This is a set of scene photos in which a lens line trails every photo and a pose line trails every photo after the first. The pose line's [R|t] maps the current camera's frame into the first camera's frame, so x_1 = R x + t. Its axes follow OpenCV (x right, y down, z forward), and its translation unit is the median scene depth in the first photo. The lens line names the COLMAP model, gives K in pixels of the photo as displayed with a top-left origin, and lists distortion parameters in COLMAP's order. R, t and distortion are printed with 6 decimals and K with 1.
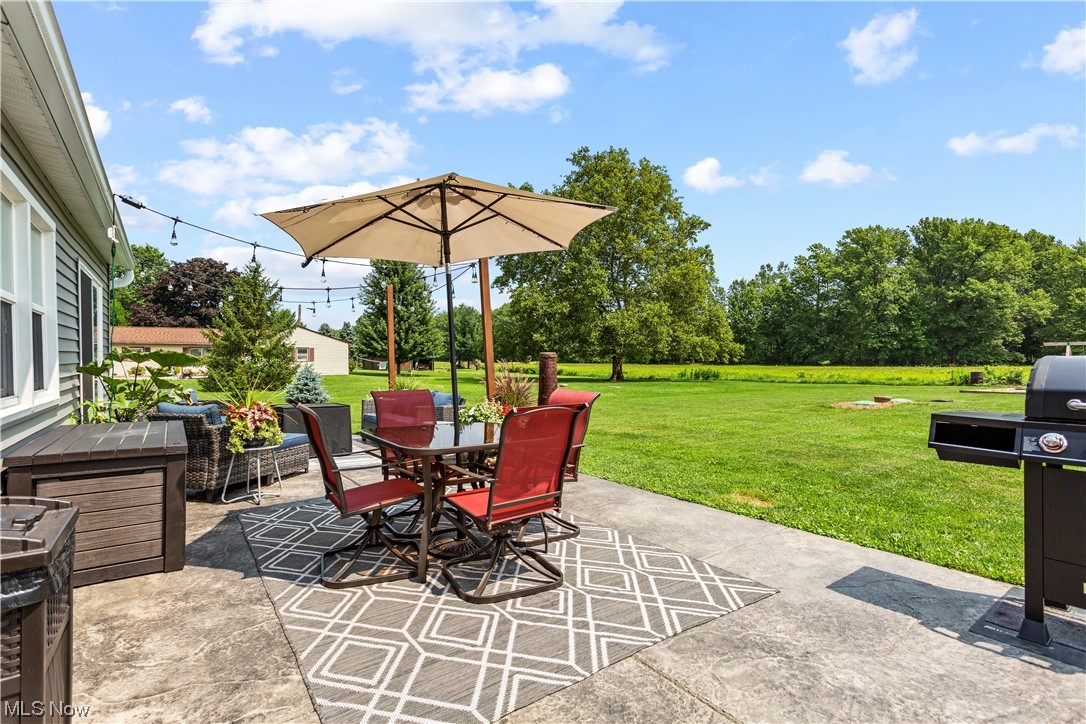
lens RADIAL K [[530.0, 0, 539.1], [0, 530.0, 363.9], [0, 0, 1]] dist [0.001066, -0.000222]
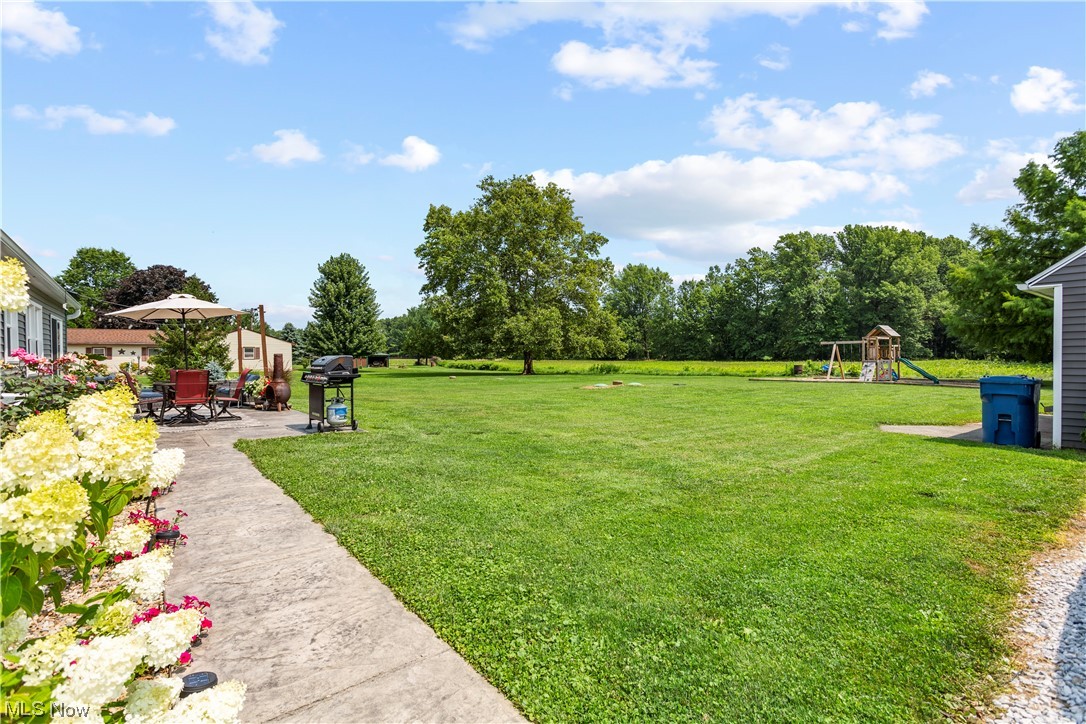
lens RADIAL K [[530.0, 0, 542.3], [0, 530.0, 365.7], [0, 0, 1]] dist [0.001066, -0.000222]
pose [[0.999303, -0.004943, 0.036989, 0.107524], [0.004590, 0.999943, 0.009623, 0.001013], [-0.037034, -0.009446, 0.999269, -0.126104]]
